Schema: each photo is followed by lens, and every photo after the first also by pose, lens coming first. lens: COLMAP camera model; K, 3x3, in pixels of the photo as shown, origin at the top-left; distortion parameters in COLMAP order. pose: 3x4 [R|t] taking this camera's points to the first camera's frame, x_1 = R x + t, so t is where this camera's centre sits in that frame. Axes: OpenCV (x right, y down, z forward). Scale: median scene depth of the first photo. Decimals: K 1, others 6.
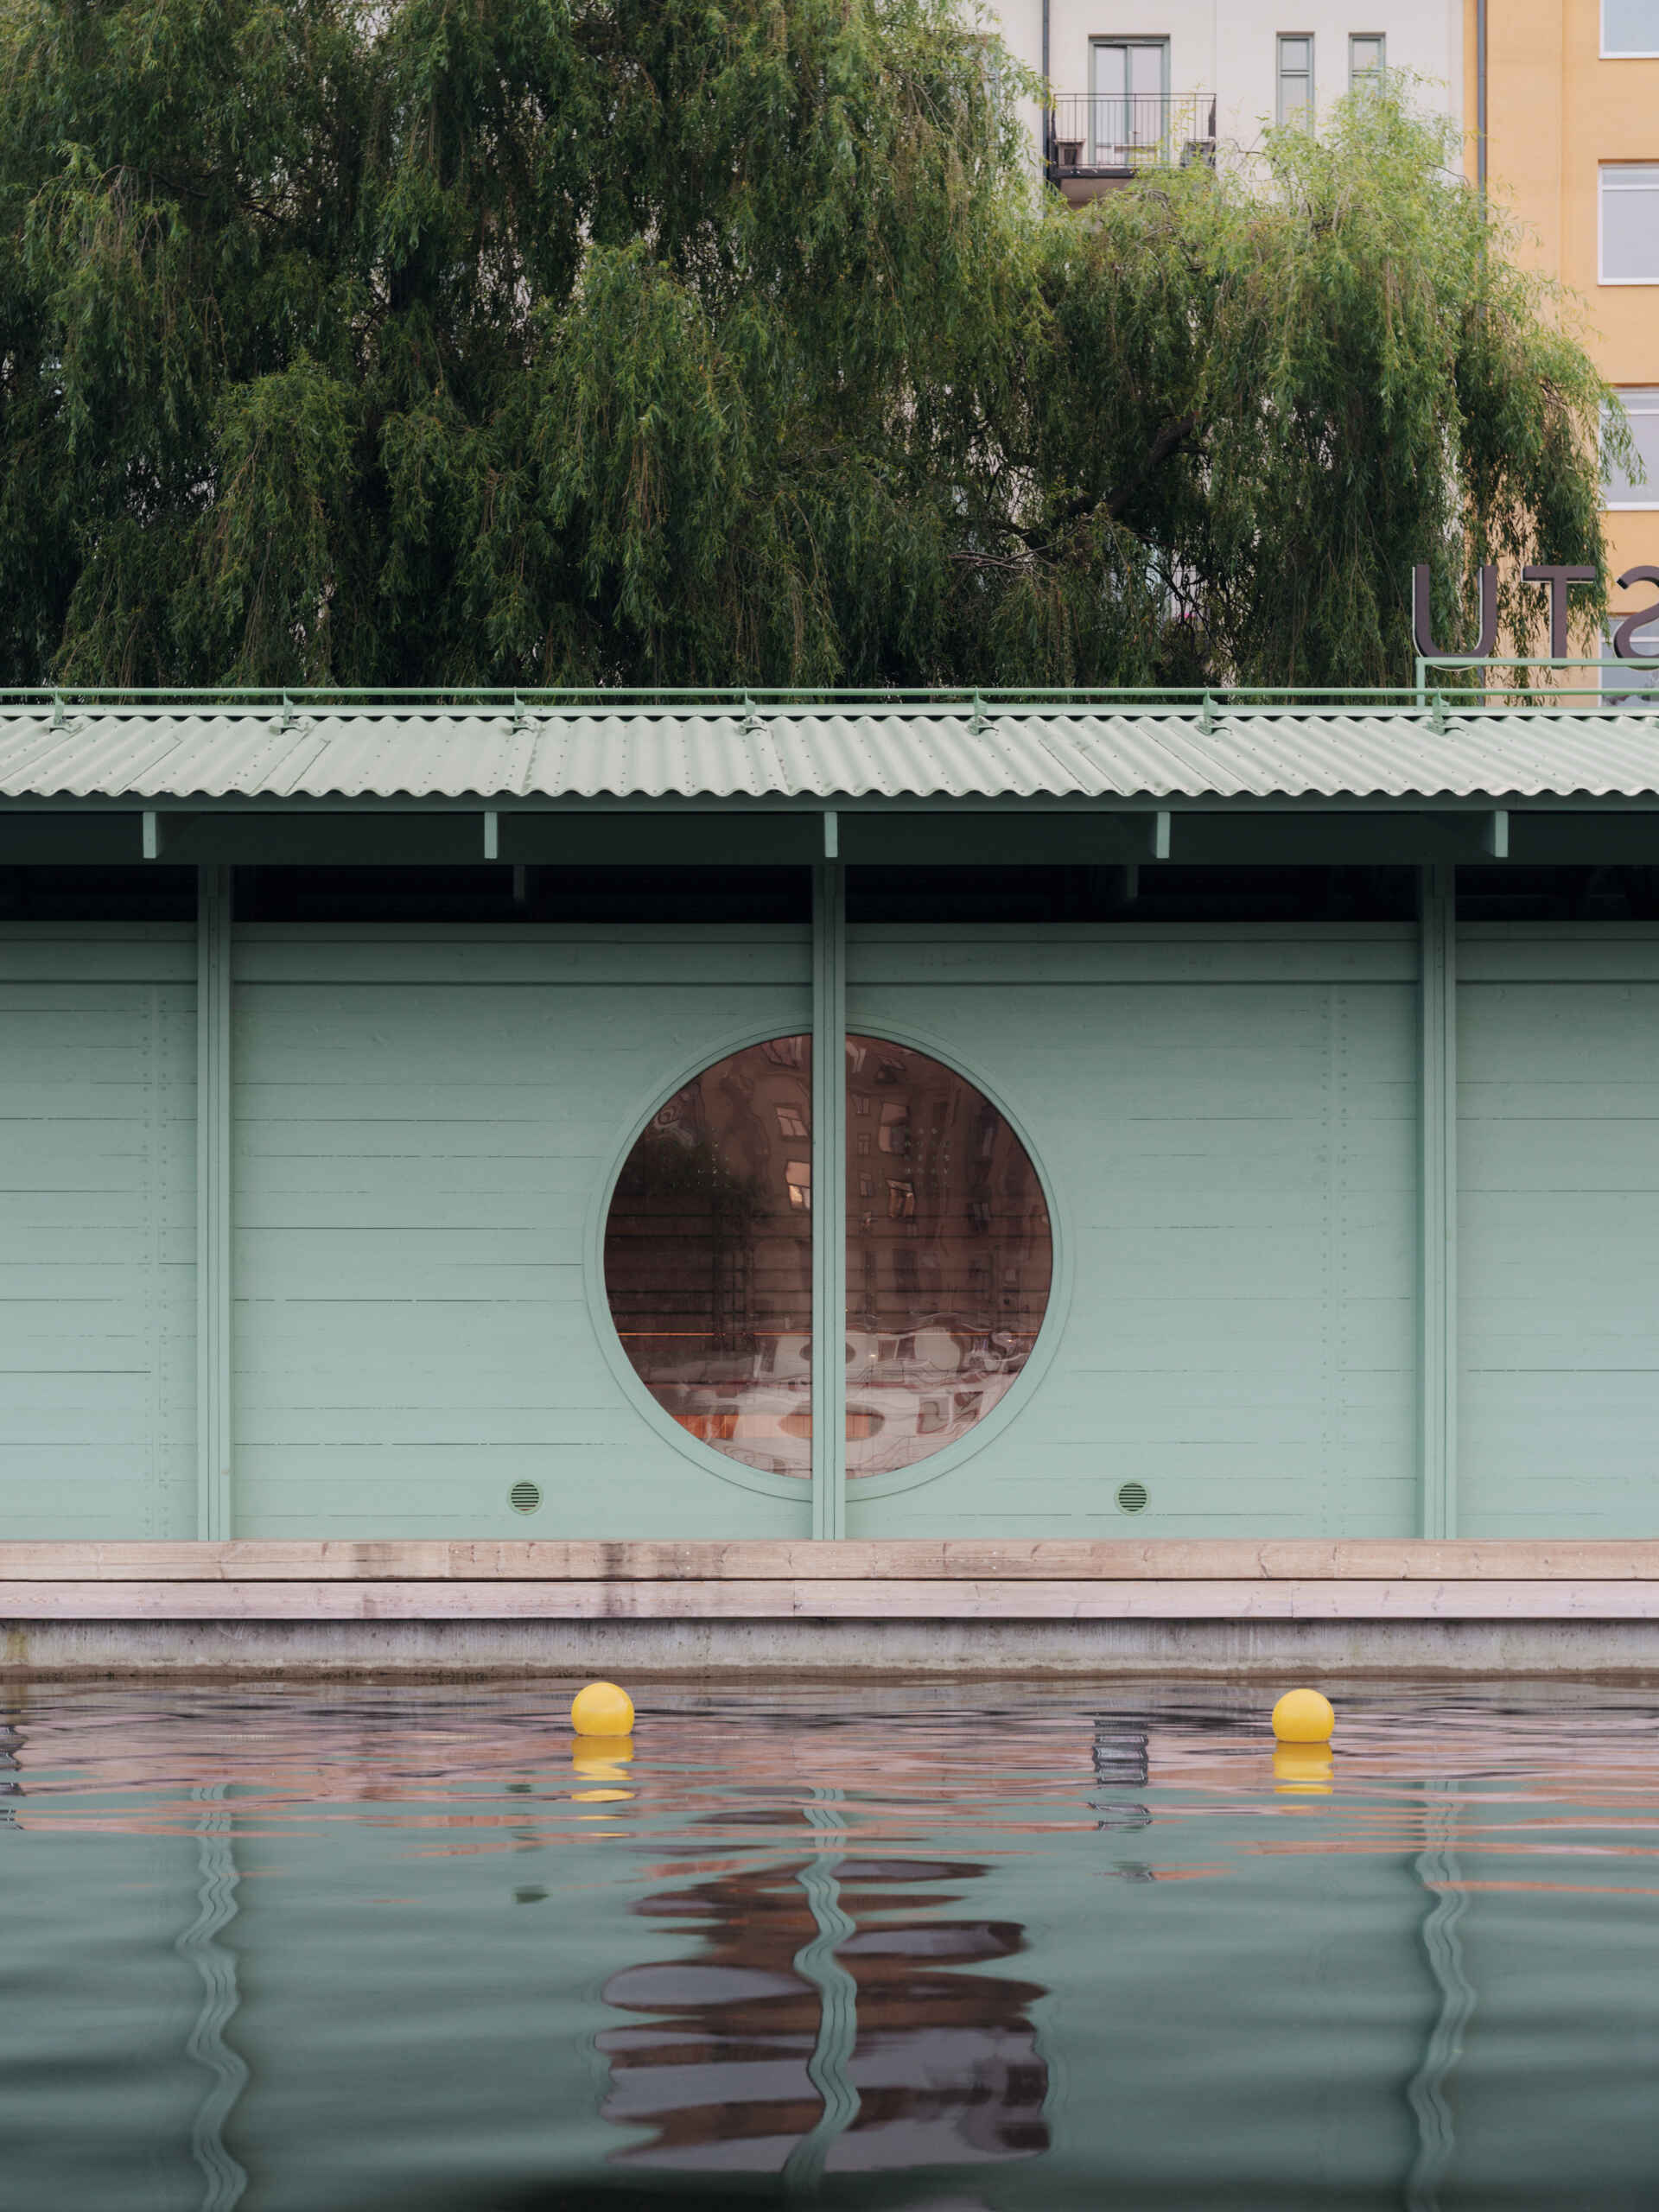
lens RADIAL K [[5320.0, 0, 829.5], [0, 5320.0, 1106.0], [0, 0, 1]] dist [0.261764, -0.156087]
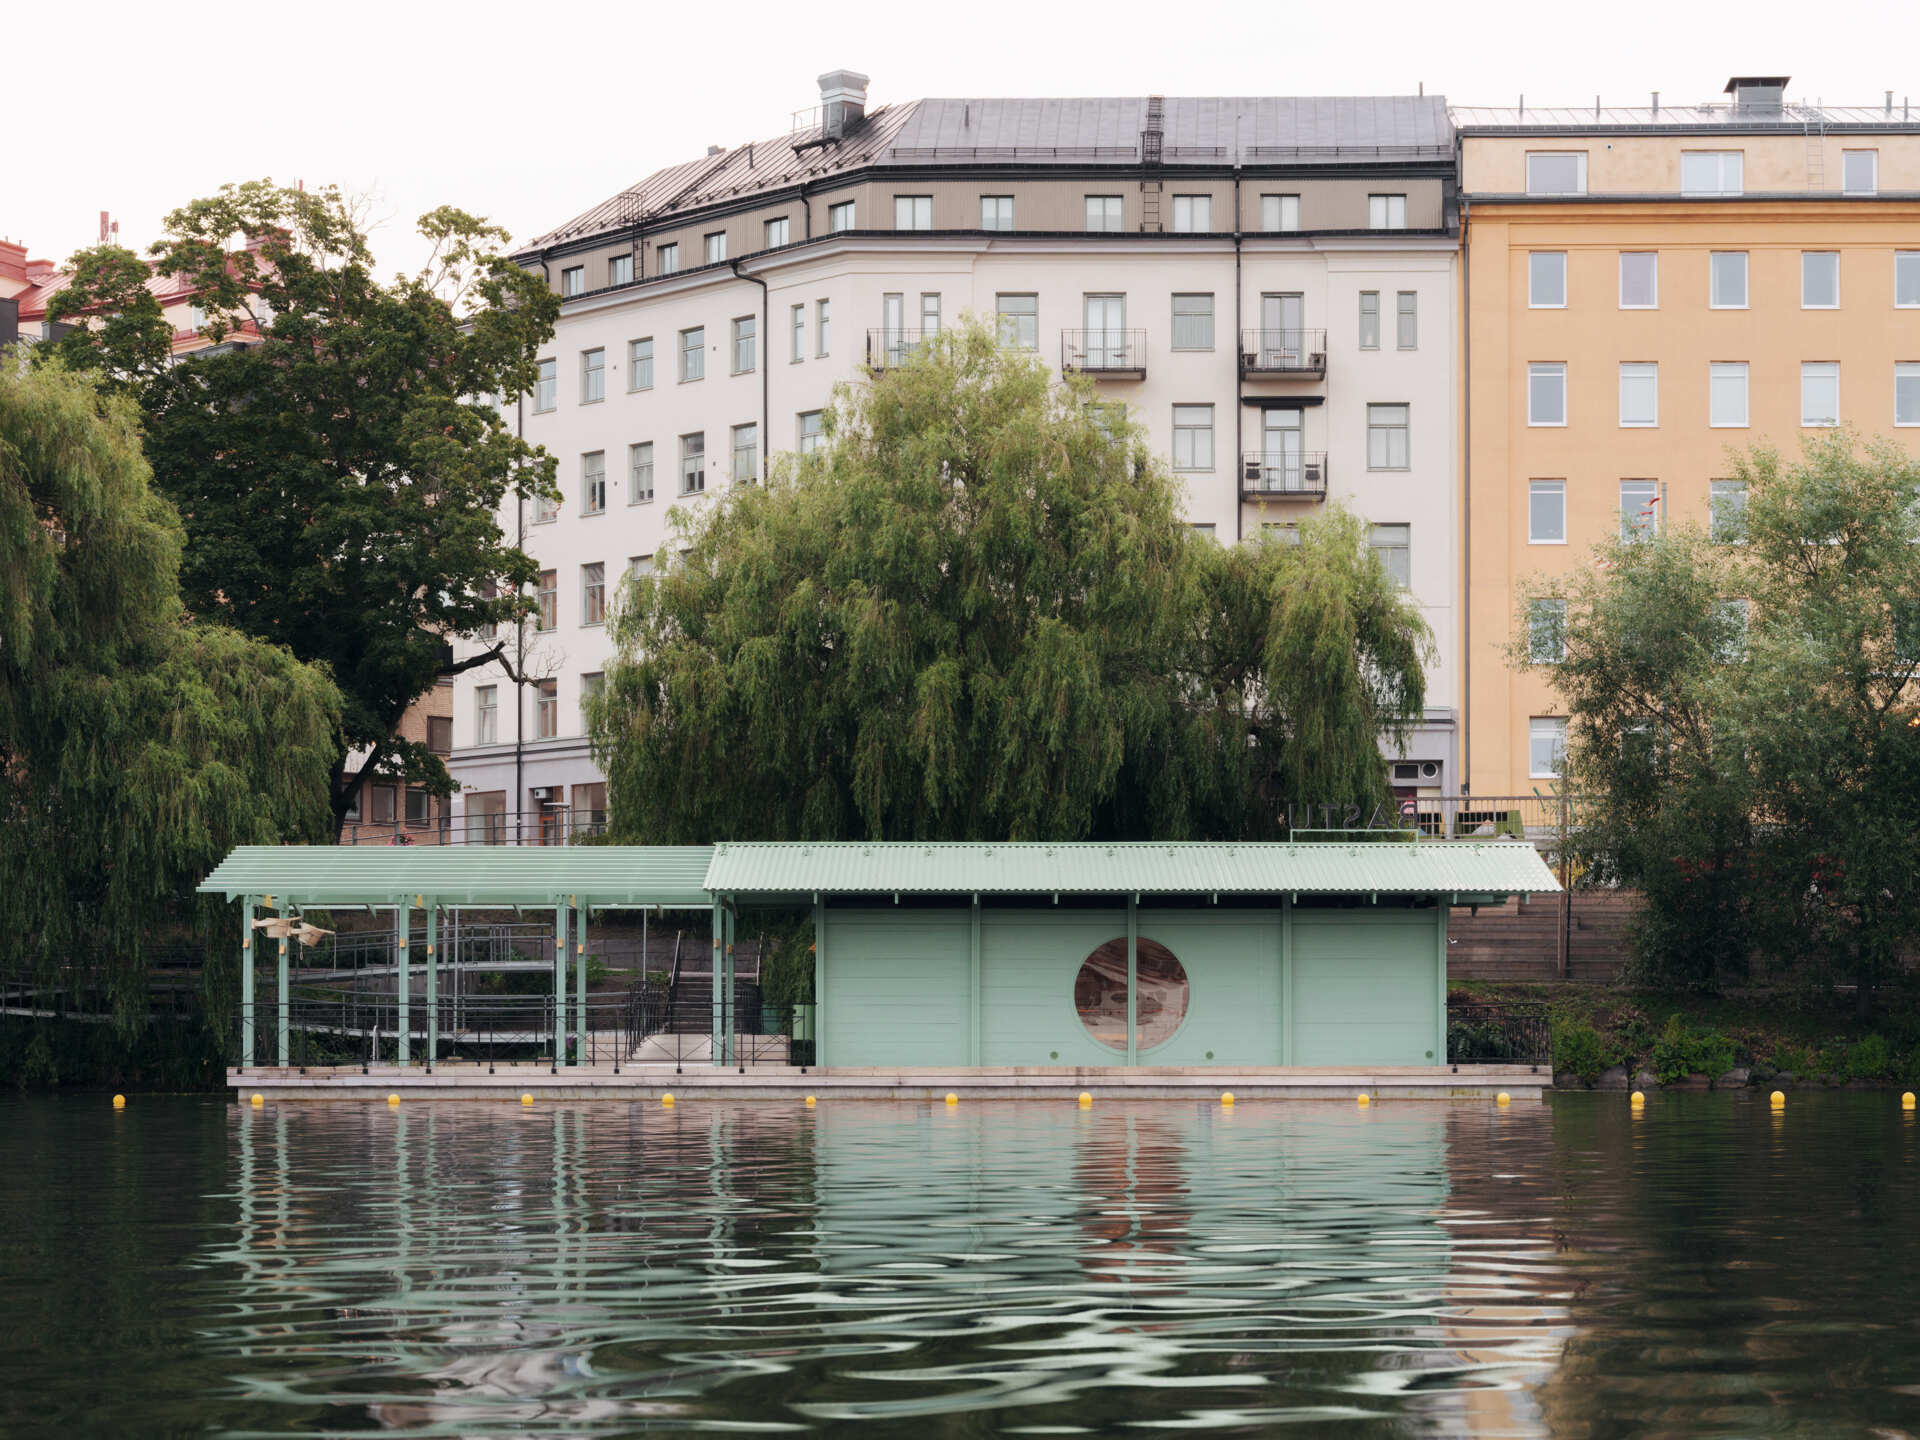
lens RADIAL K [[4617.7, 0, 960.0], [0, 4617.7, 720.0], [0, 0, 1]] dist [0.261764, -0.156087]
pose [[0.999337, -0.006913, -0.035751, -0.001461], [0.006816, 0.999973, -0.002833, -0.099026], [0.035770, 0.002588, 0.999357, -1.445968]]
